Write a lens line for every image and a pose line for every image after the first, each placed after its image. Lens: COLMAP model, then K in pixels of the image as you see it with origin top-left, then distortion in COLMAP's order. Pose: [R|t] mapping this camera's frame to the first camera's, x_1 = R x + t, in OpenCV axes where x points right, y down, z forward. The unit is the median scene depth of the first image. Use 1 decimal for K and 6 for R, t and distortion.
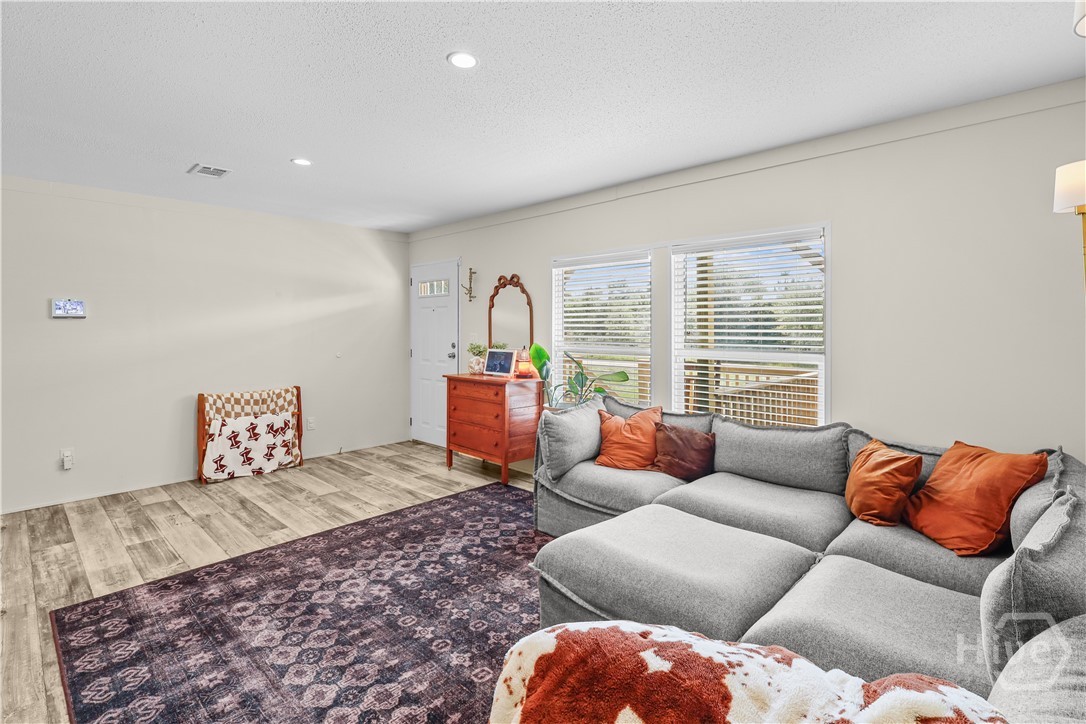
lens RADIAL K [[515.0, 0, 549.8], [0, 515.0, 325.4], [0, 0, 1]] dist [0.000210, 0.000755]
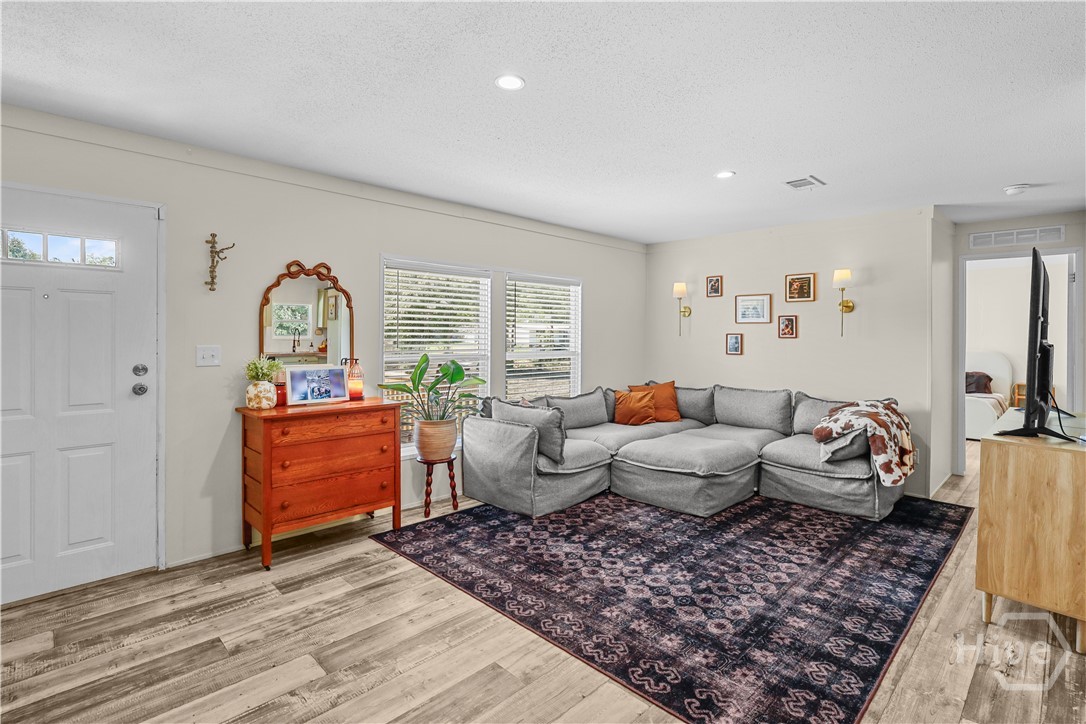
lens RADIAL K [[515.0, 0, 555.9], [0, 515.0, 343.0], [0, 0, 1]] dist [0.000210, 0.000755]
pose [[0.028038, -0.012688, 0.999526, -1.431293], [-0.008922, 0.999876, 0.012943, 0.003013], [-0.999567, -0.009281, 0.027921, 1.171991]]
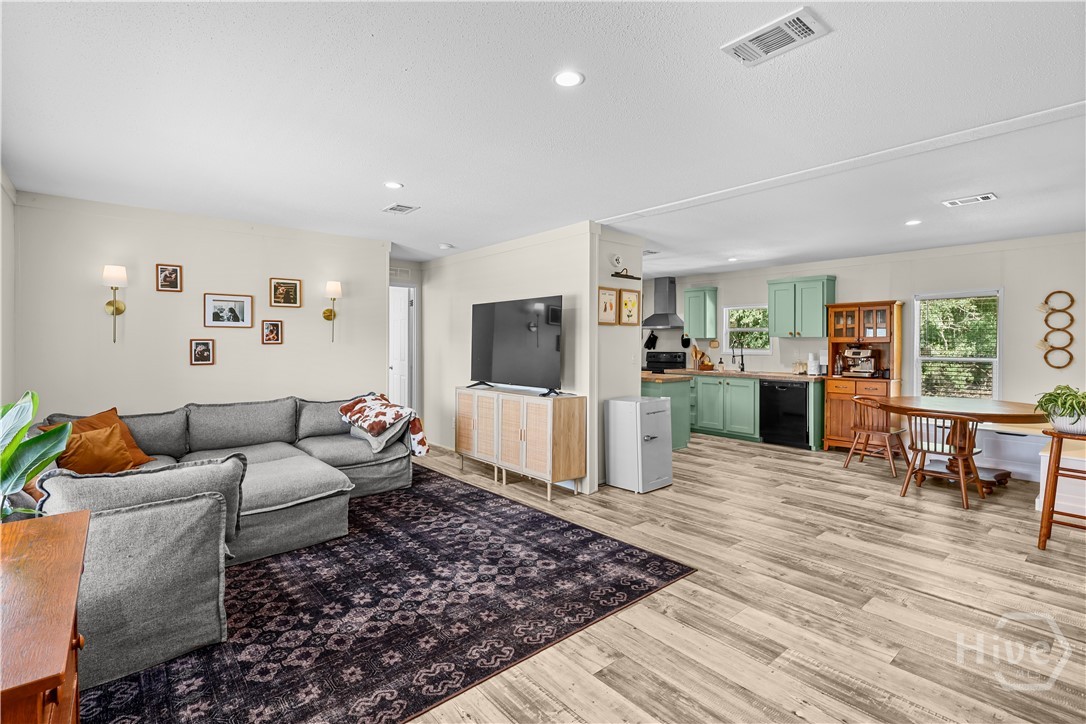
lens RADIAL K [[515.0, 0, 539.3], [0, 515.0, 354.5], [0, 0, 1]] dist [0.000210, 0.000755]
pose [[-0.993216, 0.000524, 0.116284, -0.660711], [0.002761, 0.999814, 0.019077, 0.006133], [-0.116252, 0.019268, -0.993033, 2.053268]]
